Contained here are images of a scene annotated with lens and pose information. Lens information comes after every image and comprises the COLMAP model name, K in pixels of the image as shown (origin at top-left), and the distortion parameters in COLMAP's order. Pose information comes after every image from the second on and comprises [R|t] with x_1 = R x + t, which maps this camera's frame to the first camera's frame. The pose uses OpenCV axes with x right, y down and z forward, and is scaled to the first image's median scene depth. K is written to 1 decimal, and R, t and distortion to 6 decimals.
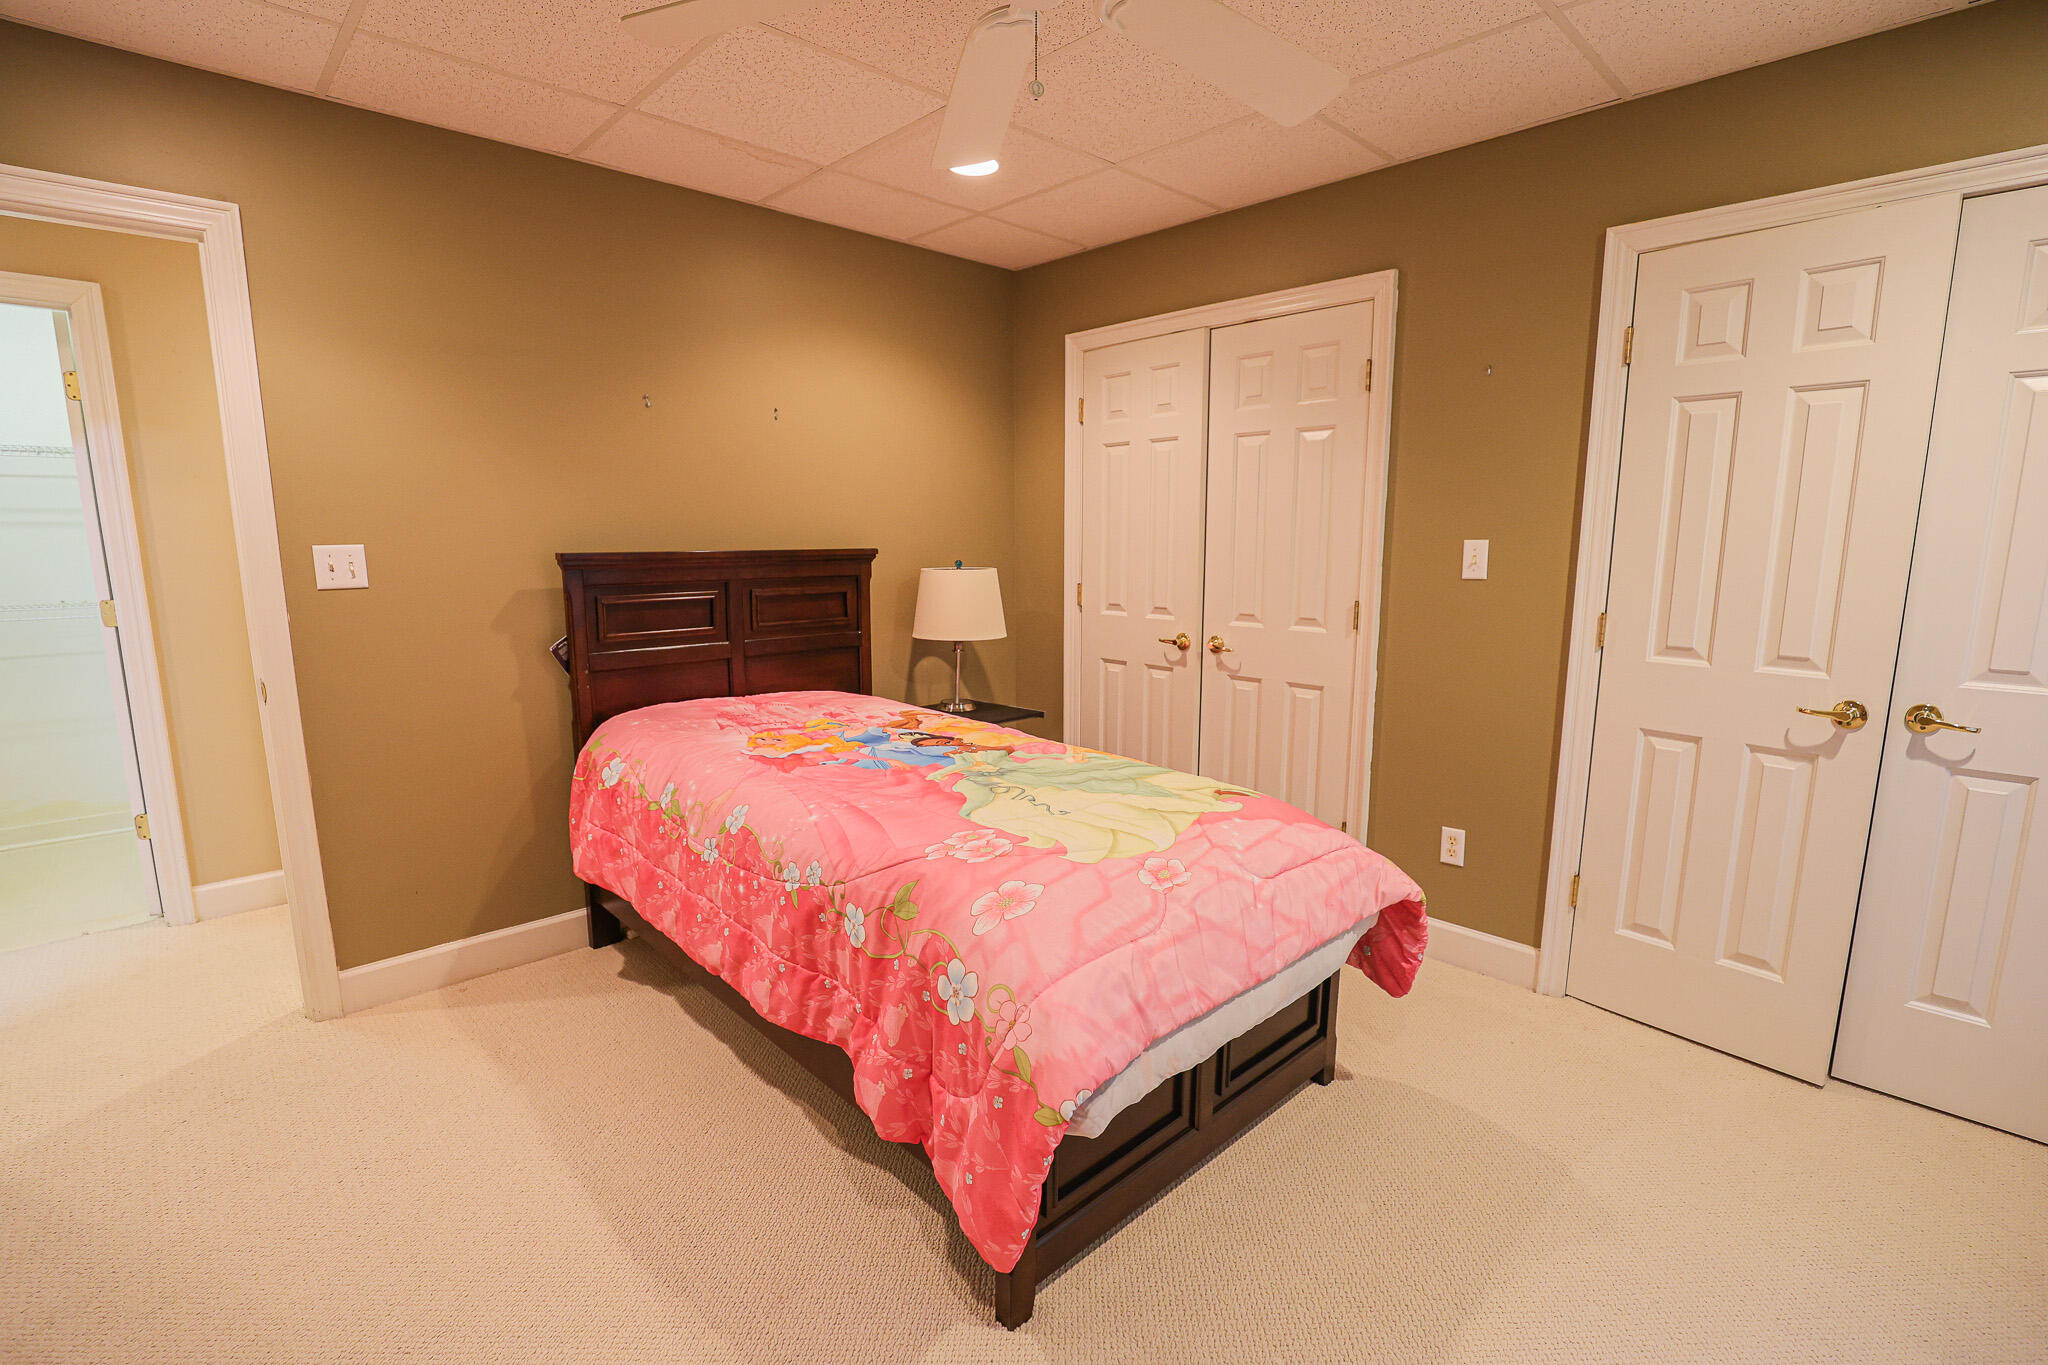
lens RADIAL K [[942.0, 0, 1024.0], [0, 942.0, 682.5], [0, 0, 1]] dist [0.035461, 0.000104]
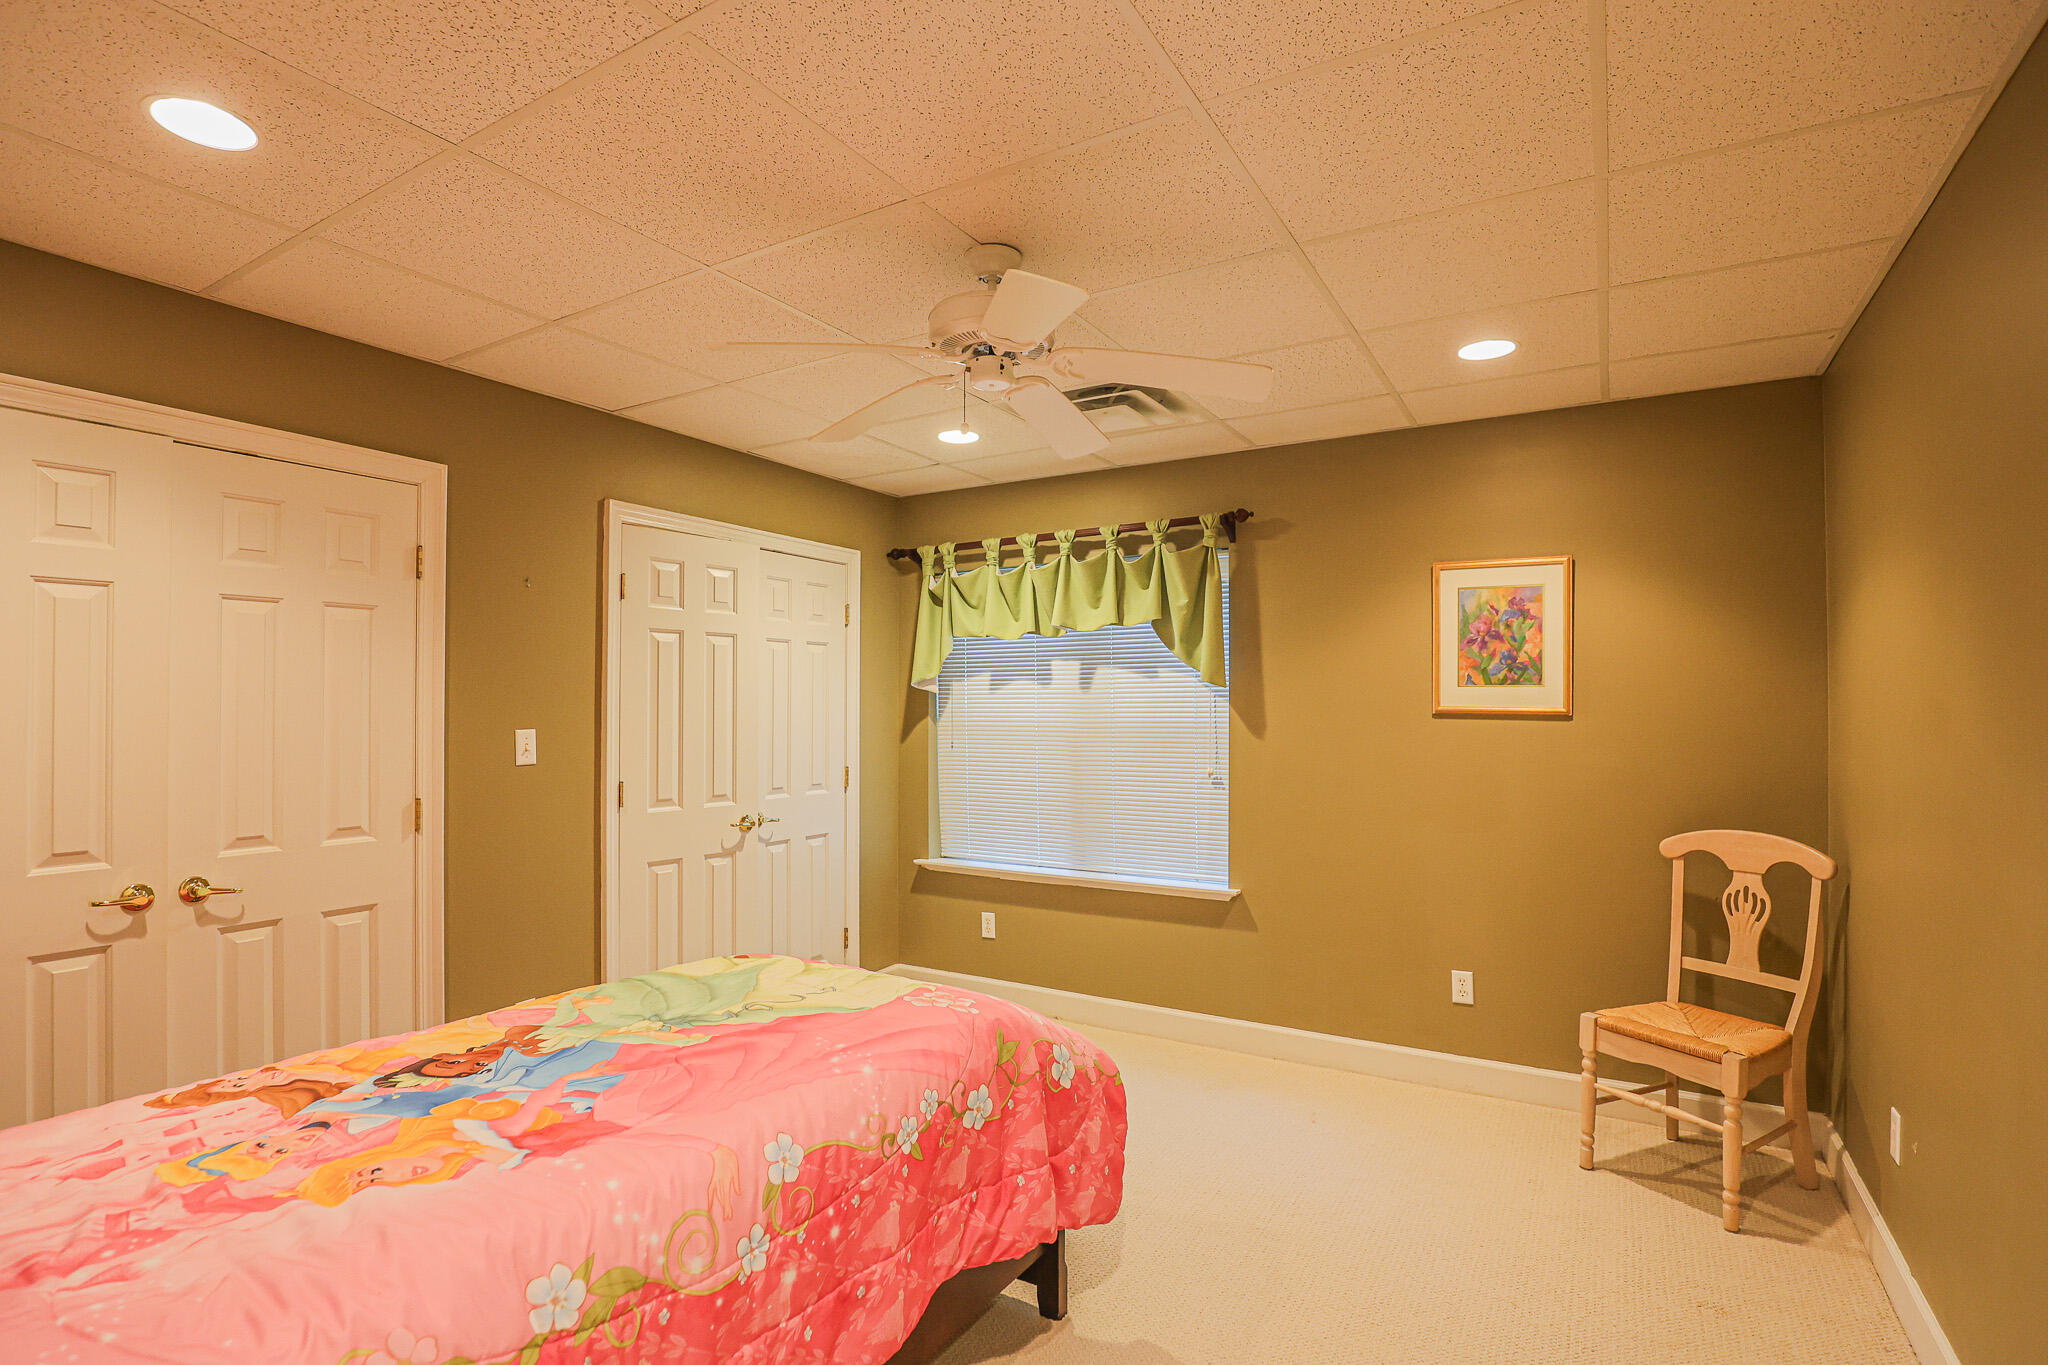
lens RADIAL K [[1029.9, 0, 1024.0], [0, 1029.9, 682.5], [0, 0, 1]] dist [-0.065264, 0.000559]
pose [[-0.286130, 0.024831, 0.957869, -0.819958], [0.158860, 0.987059, 0.021866, -0.137583], [-0.944930, 0.158423, -0.286372, 0.782998]]
